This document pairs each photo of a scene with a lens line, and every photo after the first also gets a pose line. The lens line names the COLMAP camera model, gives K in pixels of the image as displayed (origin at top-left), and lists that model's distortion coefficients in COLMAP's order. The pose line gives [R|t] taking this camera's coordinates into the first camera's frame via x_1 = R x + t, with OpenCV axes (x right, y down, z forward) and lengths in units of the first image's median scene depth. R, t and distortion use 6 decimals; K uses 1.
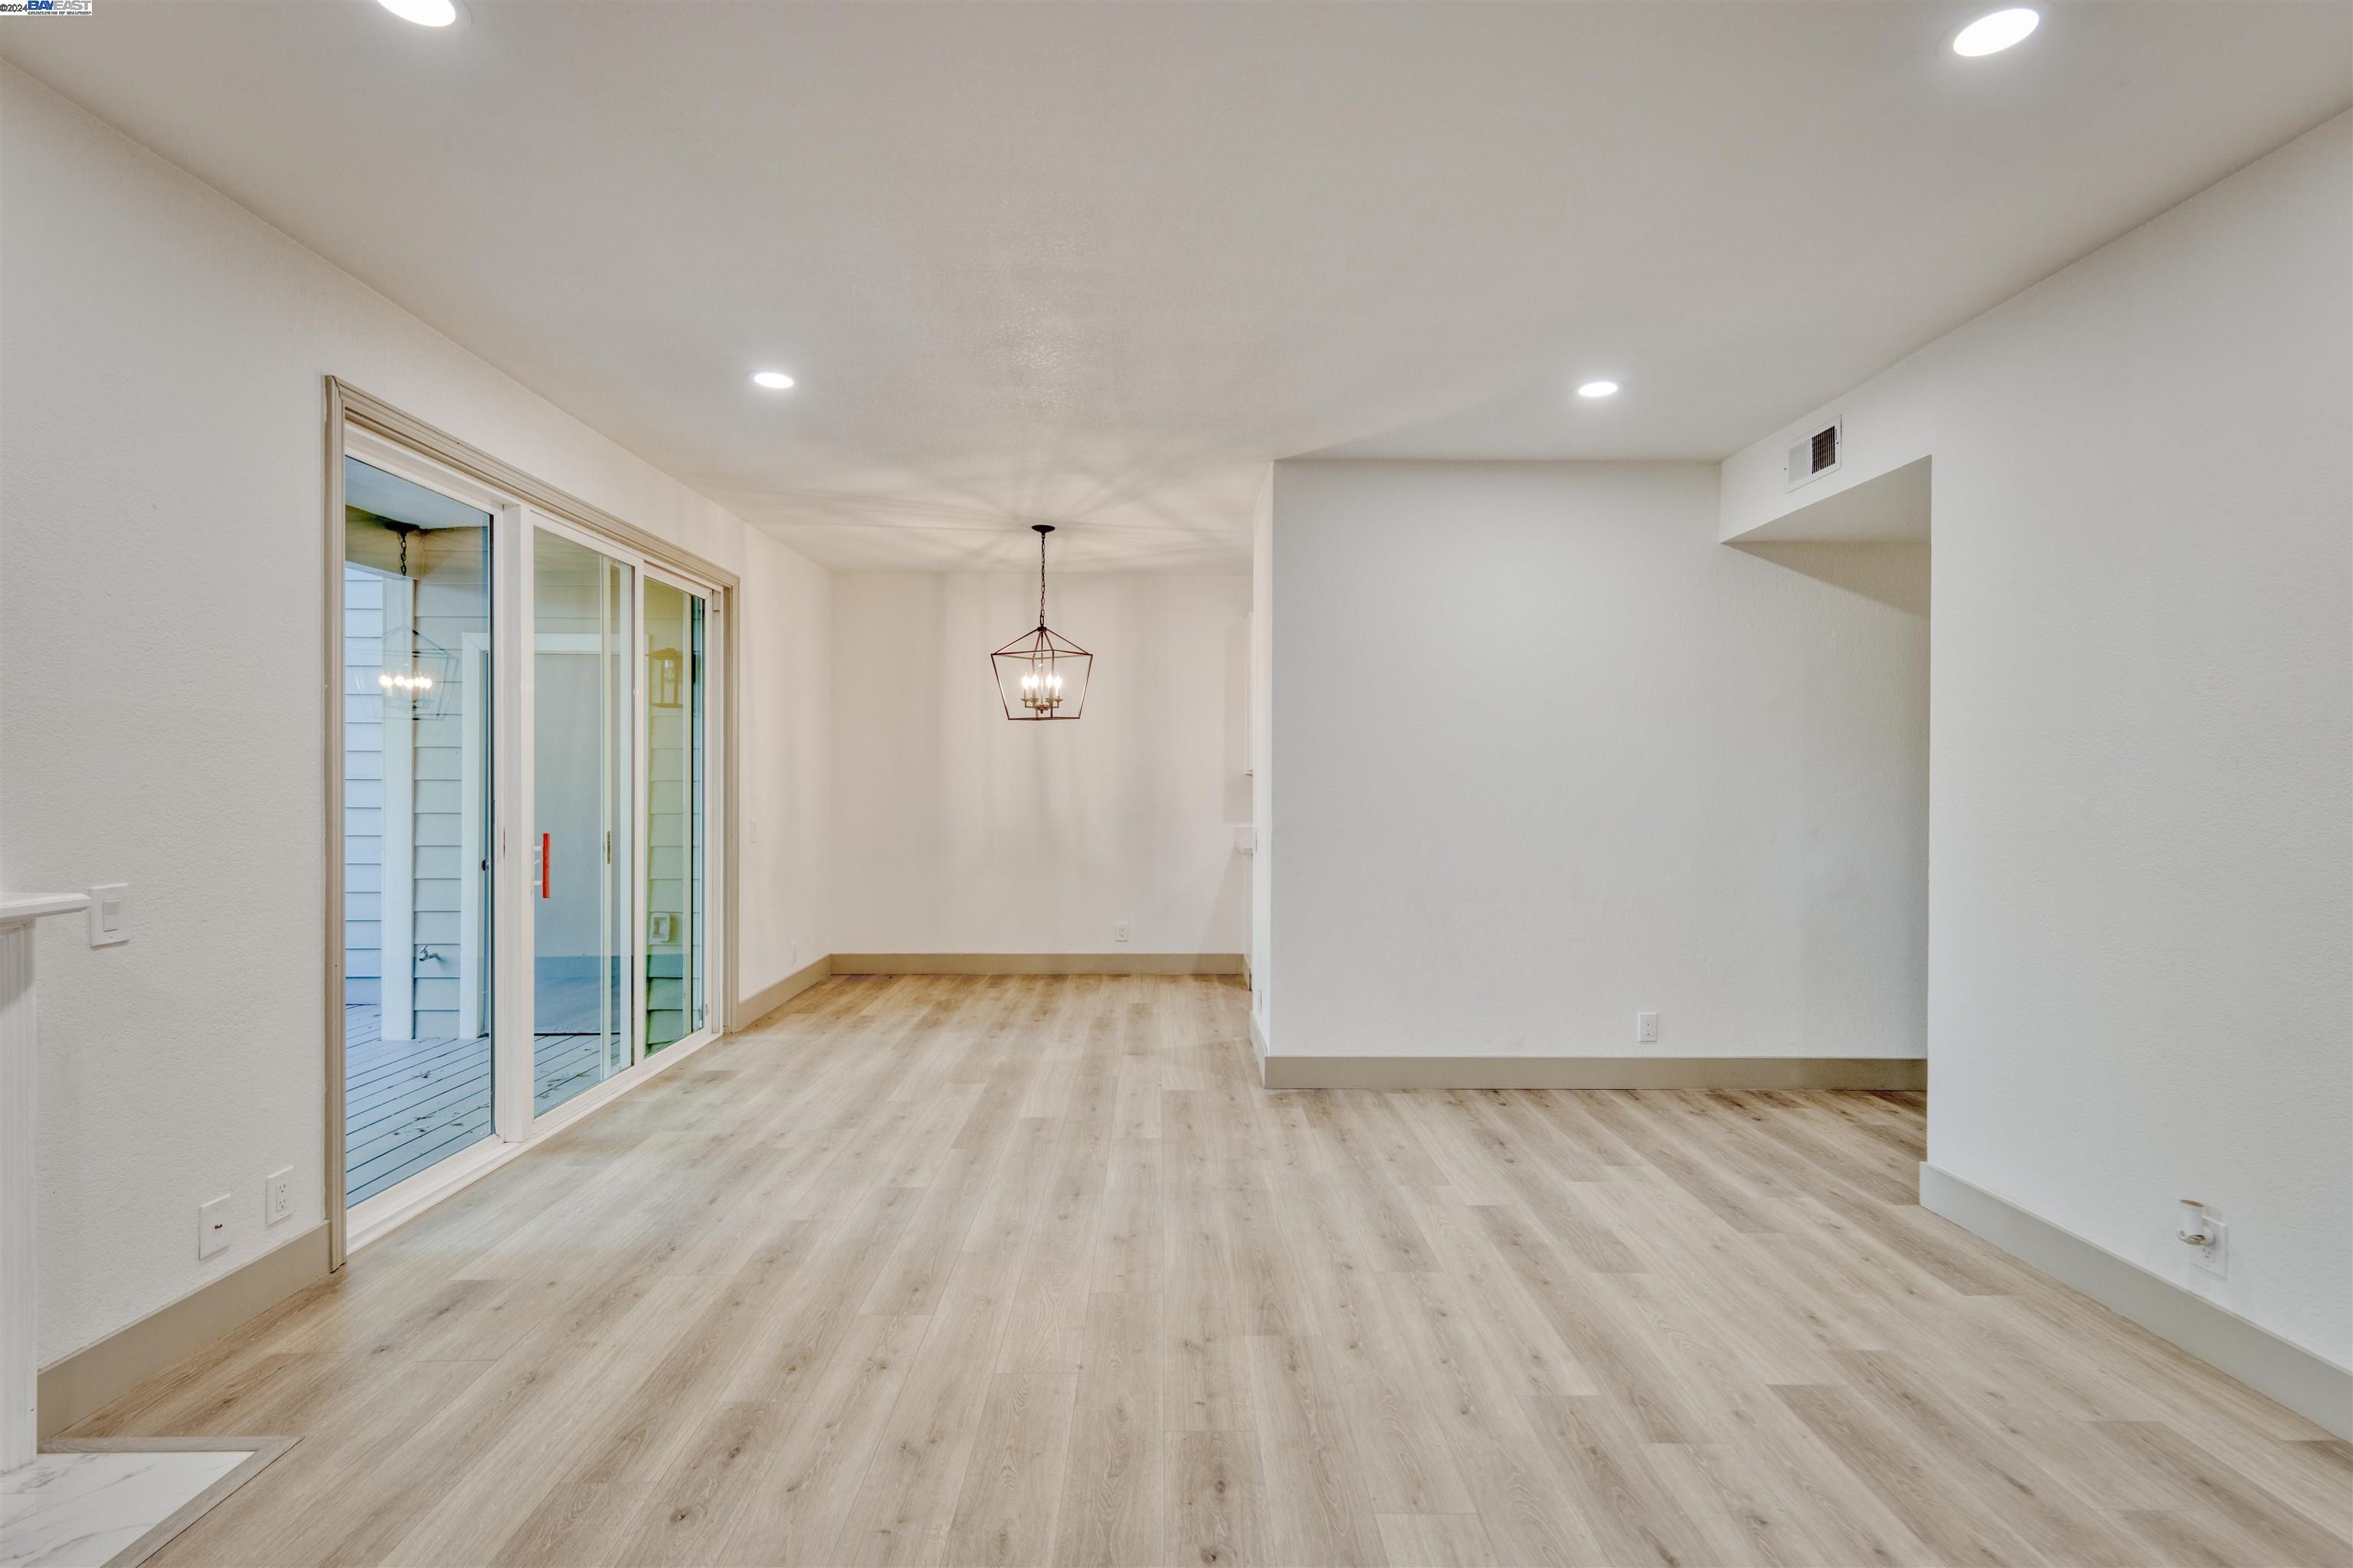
lens RADIAL K [[1073.3, 0, 1174.0], [0, 1073.3, 778.4], [0, 0, 1]] dist [0.004656, -0.000402]
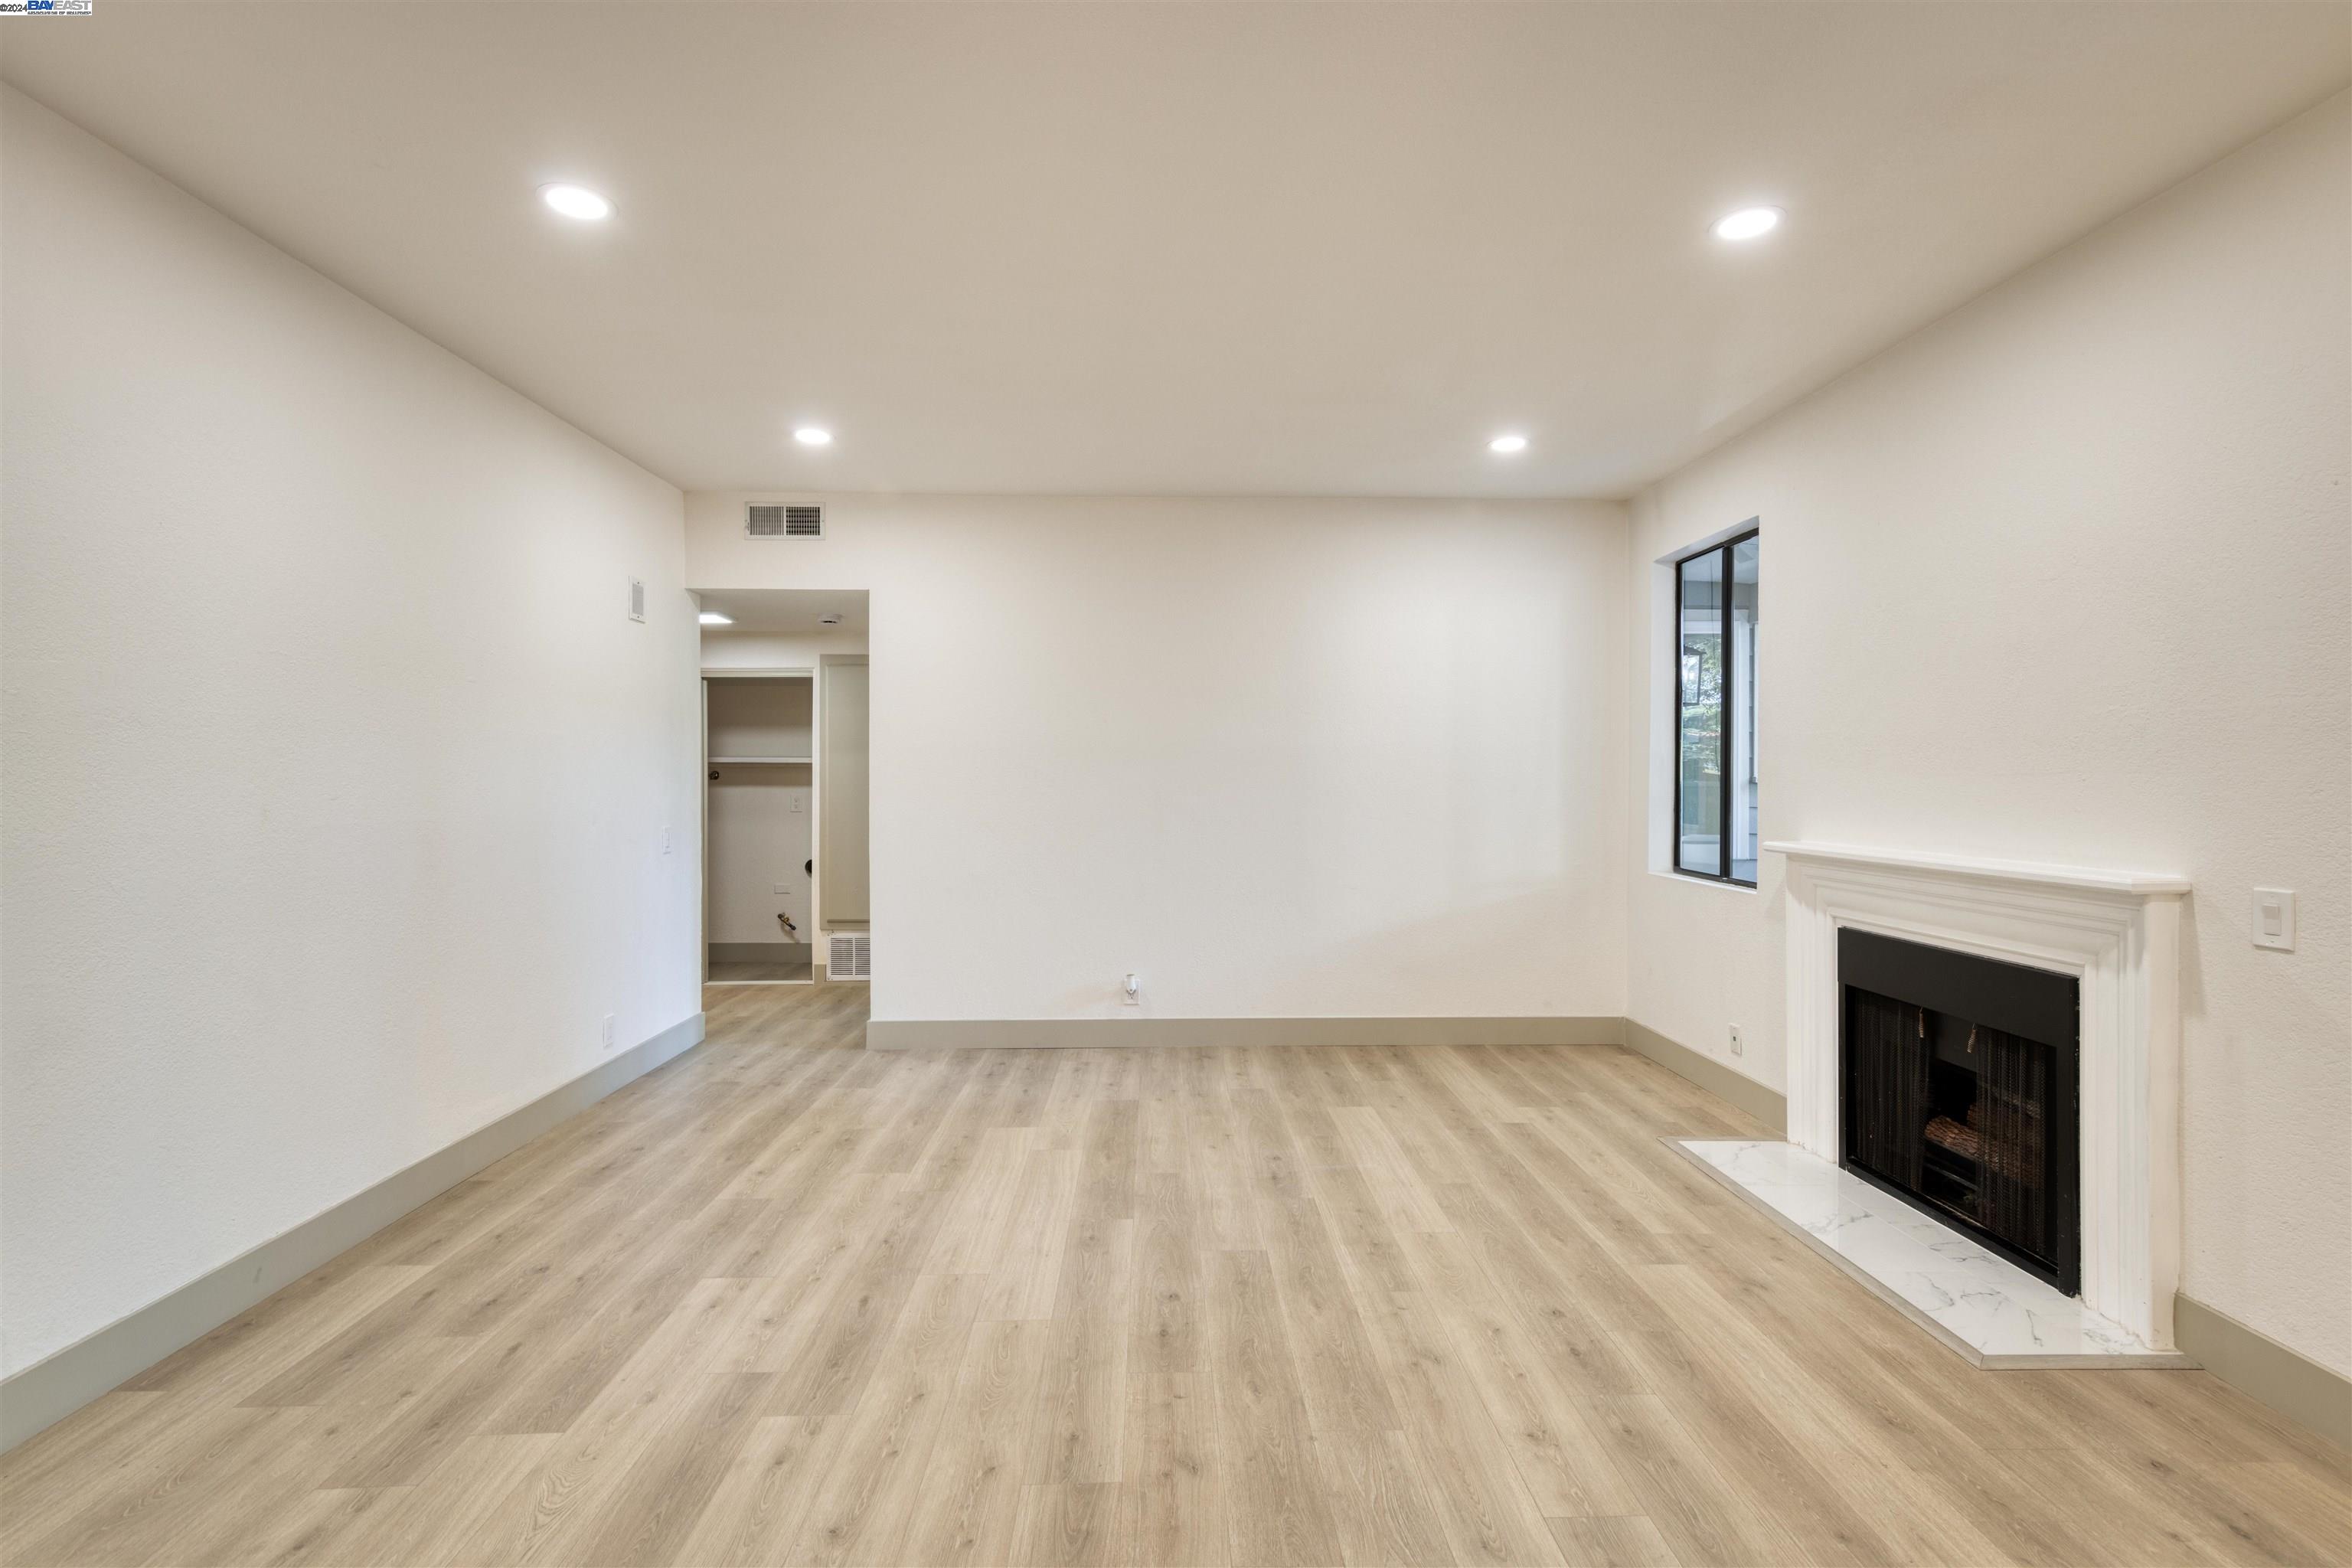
lens RADIAL K [[1072.8, 0, 1186.3], [0, 1072.8, 780.7], [0, 0, 1]] dist [0.004656, -0.000402]
pose [[-0.999772, -0.004052, -0.020980, 0.022157], [-0.004208, 0.999964, 0.007403, -0.002455], [0.020949, 0.007489, -0.999752, 1.099735]]
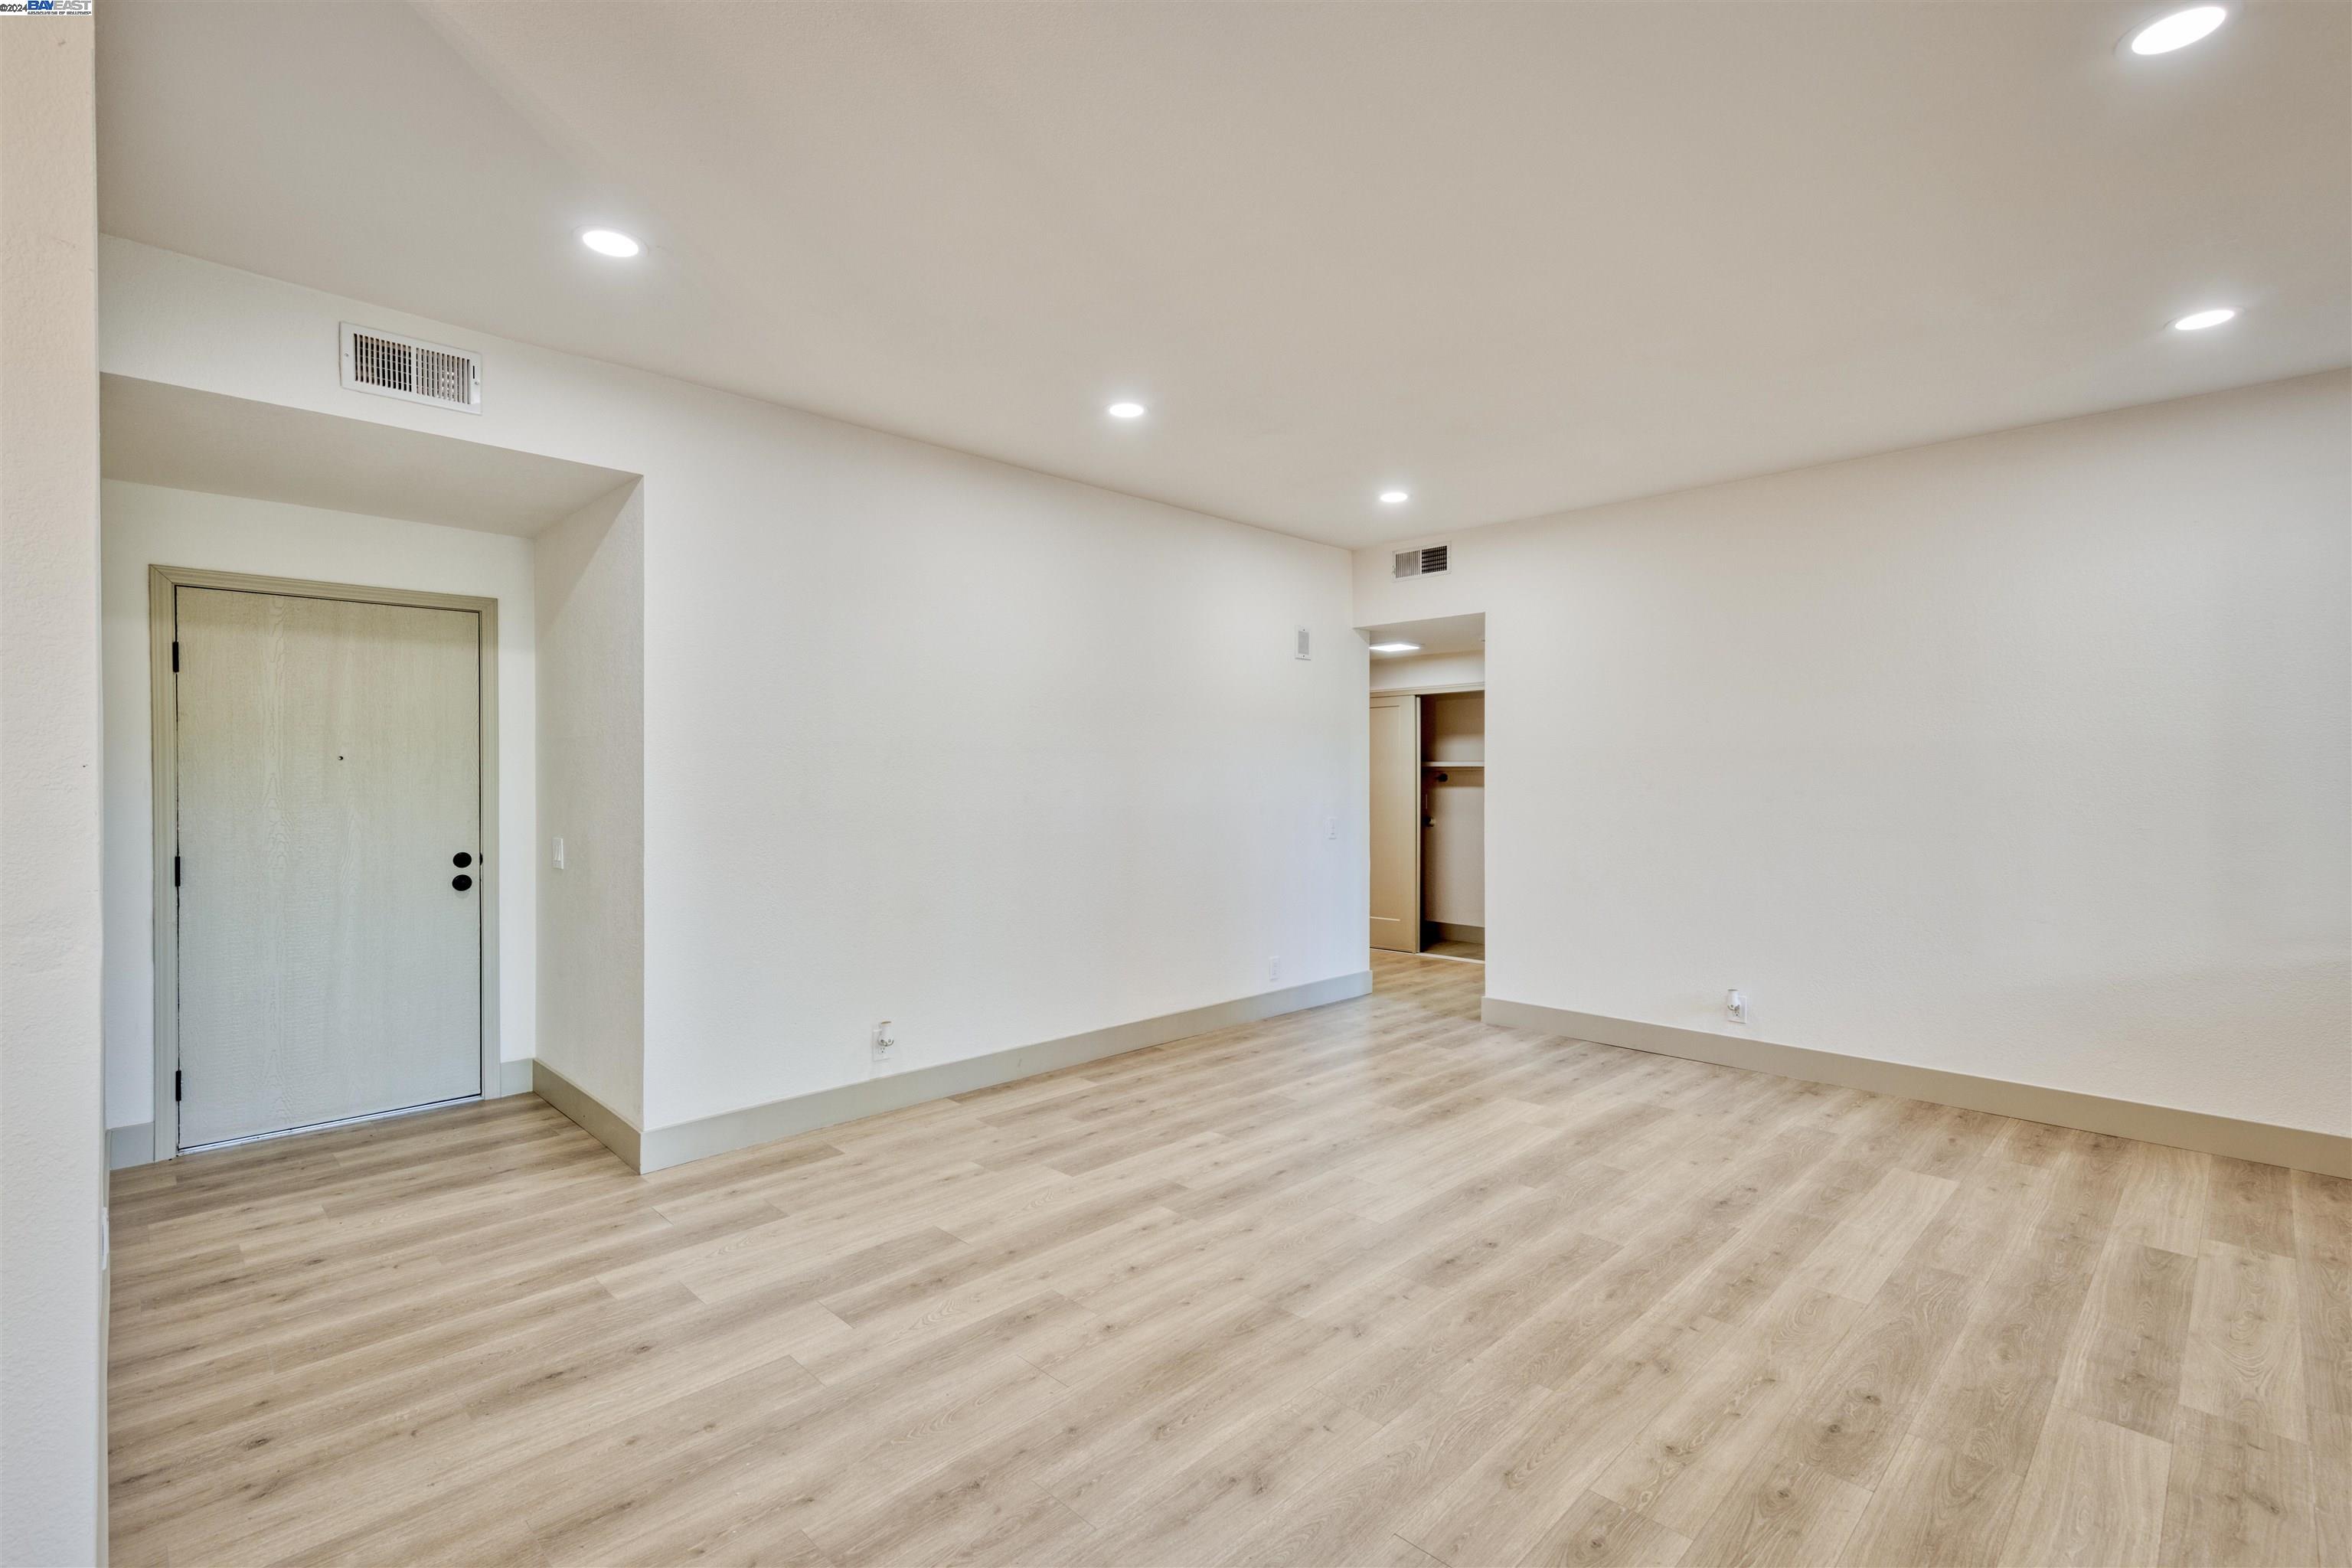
lens RADIAL K [[1072.8, 0, 1166.2], [0, 1072.8, 784.2], [0, 0, 1]] dist [0.004656, -0.000402]
pose [[-0.693031, -0.009282, 0.720848, -0.359248], [-0.001309, 0.999932, 0.011618, -0.005205], [-0.720907, 0.007108, -0.692996, 1.112898]]
